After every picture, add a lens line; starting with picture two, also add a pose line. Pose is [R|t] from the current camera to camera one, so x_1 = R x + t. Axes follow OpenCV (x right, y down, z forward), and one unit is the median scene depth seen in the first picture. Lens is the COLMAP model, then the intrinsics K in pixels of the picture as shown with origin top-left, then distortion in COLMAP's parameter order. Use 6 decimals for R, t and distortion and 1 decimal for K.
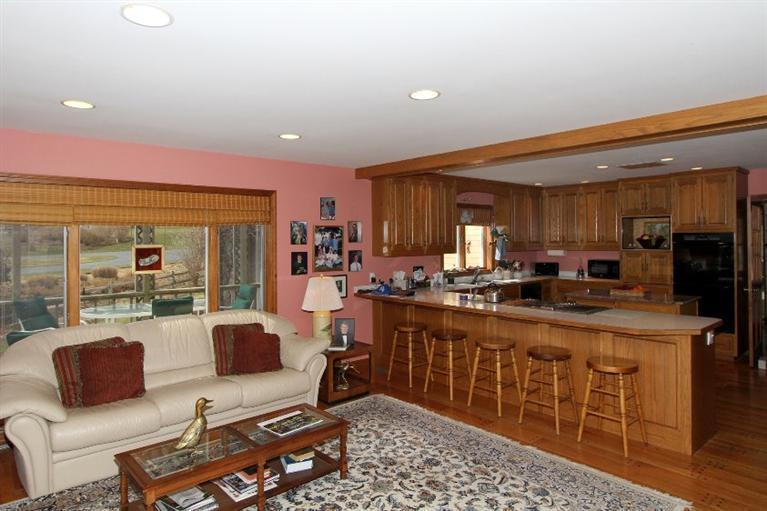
lens RADIAL K [[483.9, 0, 385.5], [0, 483.9, 252.9], [0, 0, 1]] dist [-0.004355, -0.001609]
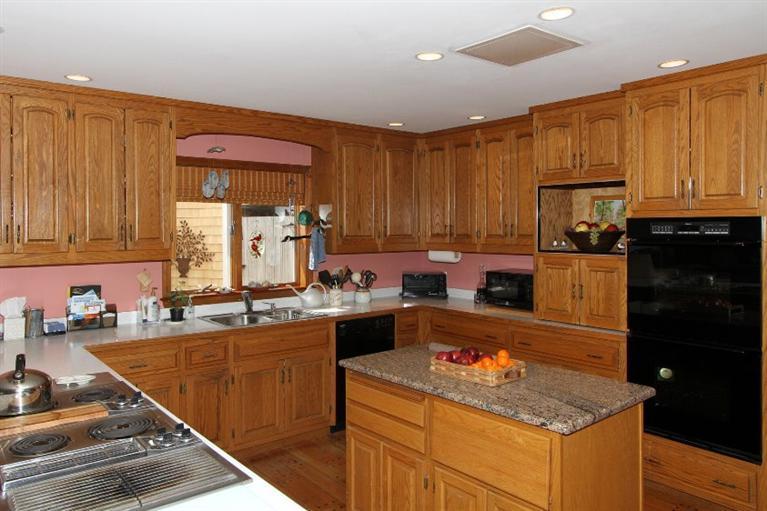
lens RADIAL K [[541.2, 0, 381.4], [0, 541.2, 249.4], [0, 0, 1]] dist [-0.005639, 0.001474]
pose [[0.997844, 0.006851, -0.065272, 0.351867], [-0.006197, 0.999929, 0.010216, -0.014292], [0.065338, -0.009789, 0.997815, 0.426913]]
